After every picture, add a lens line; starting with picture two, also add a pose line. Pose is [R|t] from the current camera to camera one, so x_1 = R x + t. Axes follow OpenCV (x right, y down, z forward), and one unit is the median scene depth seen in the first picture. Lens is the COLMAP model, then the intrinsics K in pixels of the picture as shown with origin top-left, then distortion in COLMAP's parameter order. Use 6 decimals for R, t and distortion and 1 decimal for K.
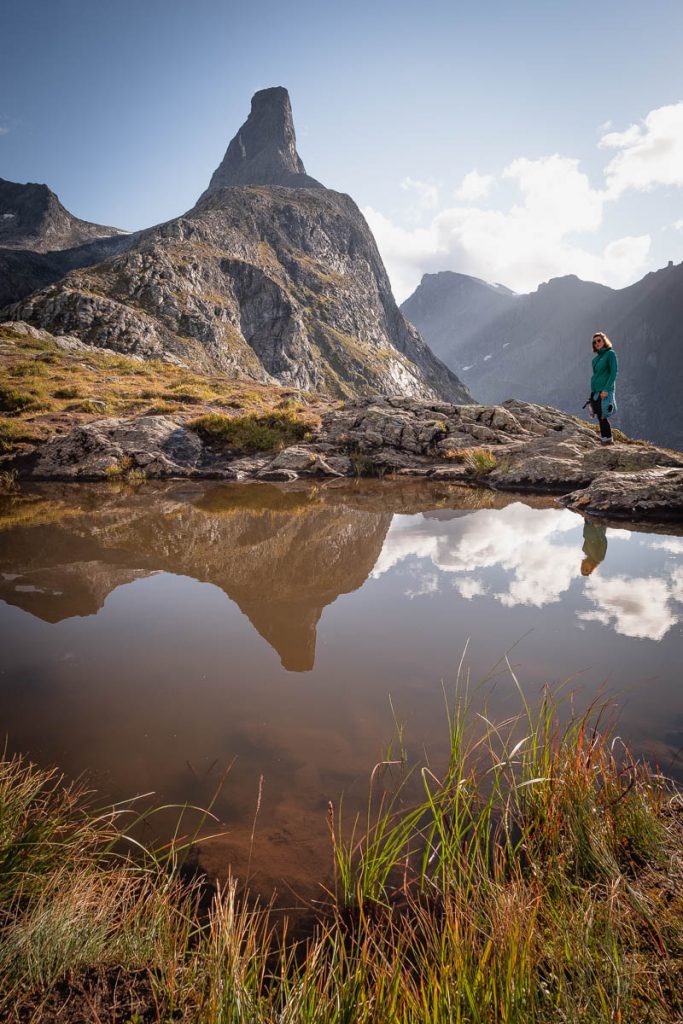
lens RADIAL K [[617.1, 0, 337.0], [0, 617.1, 521.4], [0, 0, 1]] dist [-0.000272, 0.002921]
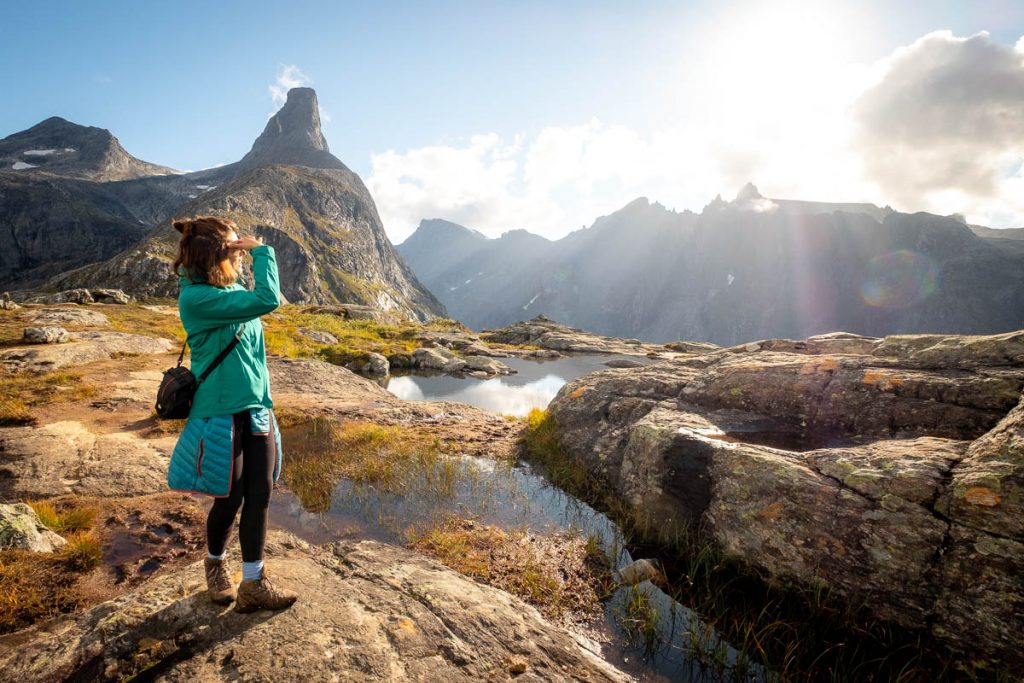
lens RADIAL K [[538.8, 0, 505.6], [0, 538.8, 354.5], [0, 0, 1]] dist [0.009757, -0.001818]
pose [[0.971559, 0.006309, 0.236715, 0.076336], [0.015530, 0.995795, -0.090278, 0.013072], [-0.236289, 0.091387, 0.967376, -0.323604]]
